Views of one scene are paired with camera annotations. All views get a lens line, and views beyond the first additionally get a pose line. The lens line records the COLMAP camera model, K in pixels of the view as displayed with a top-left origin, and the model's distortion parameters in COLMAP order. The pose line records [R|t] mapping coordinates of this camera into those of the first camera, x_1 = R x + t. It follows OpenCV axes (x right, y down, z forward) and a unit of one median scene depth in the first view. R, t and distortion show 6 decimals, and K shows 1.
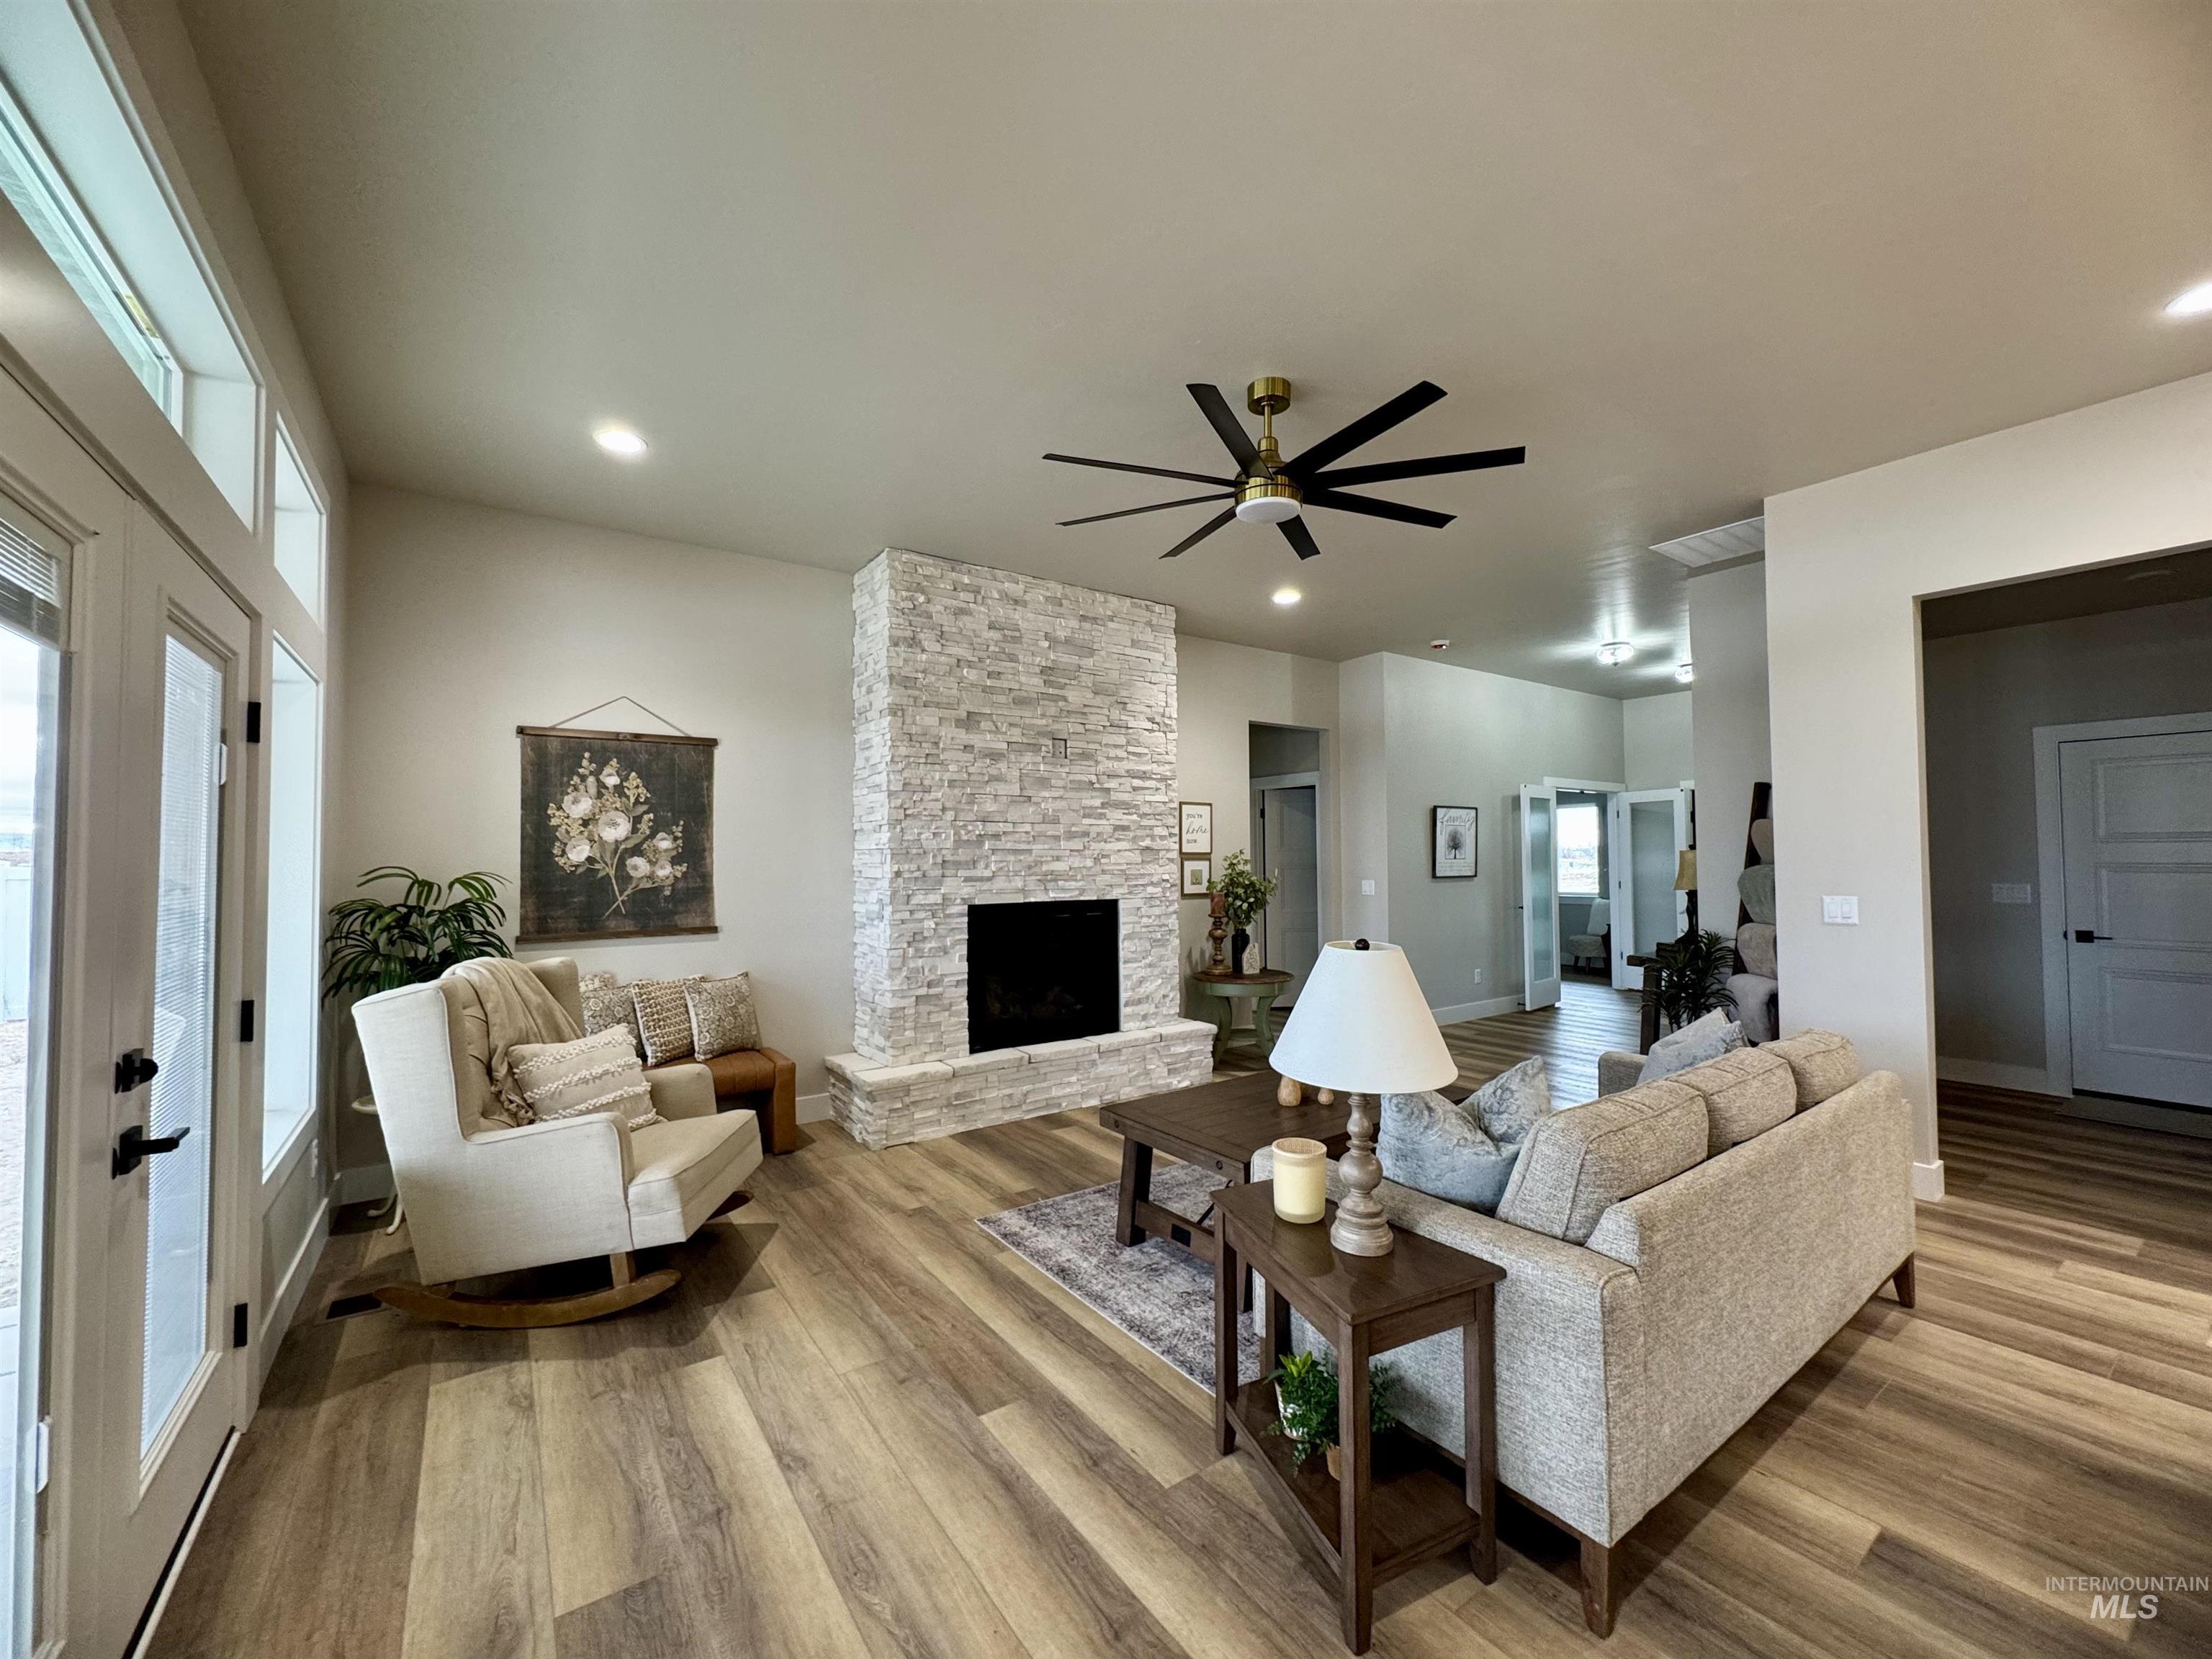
lens RADIAL K [[884.7, 0, 1114.7], [0, 884.7, 831.2], [0, 0, 1]] dist [-0.004144, 0.000309]
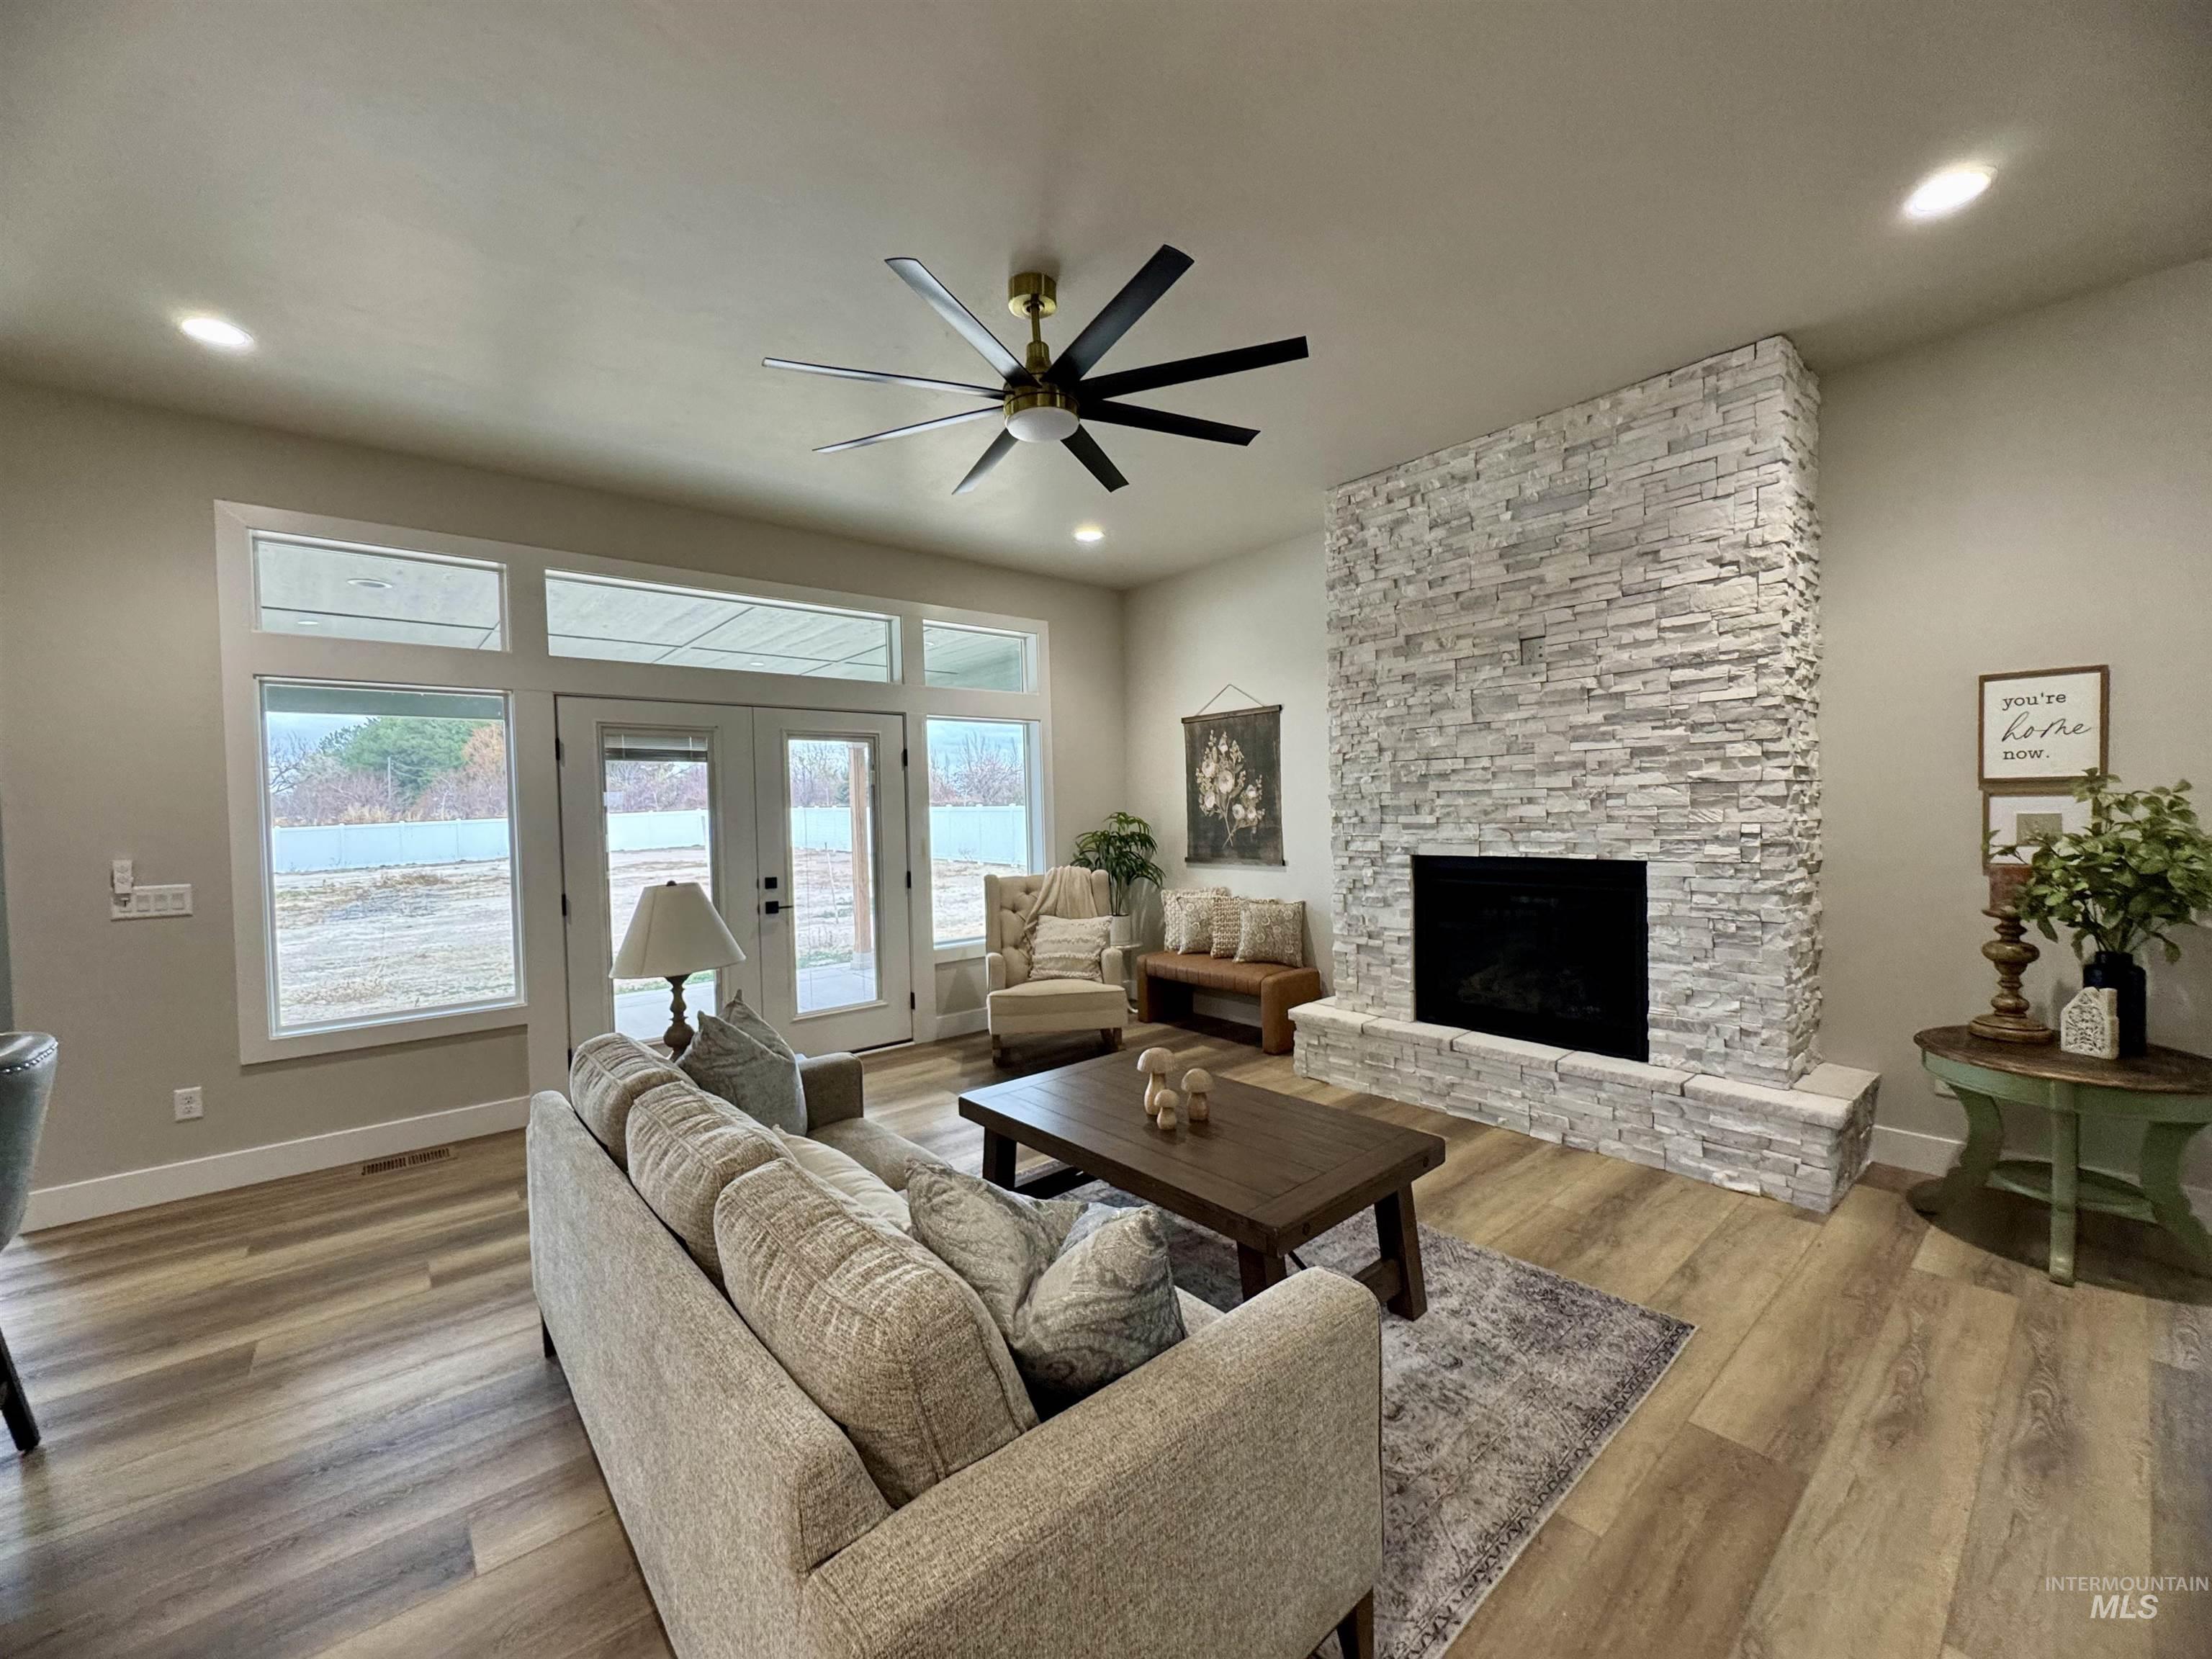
lens RADIAL K [[884.7, 0, 1117.9], [0, 884.7, 832.4], [0, 0, 1]] dist [-0.004144, 0.000309]
pose [[0.086858, 0.030262, -0.995761, 0.677213], [0.053607, 0.997948, 0.035004, 0.013418], [0.994777, -0.056420, 0.085057, 0.617520]]
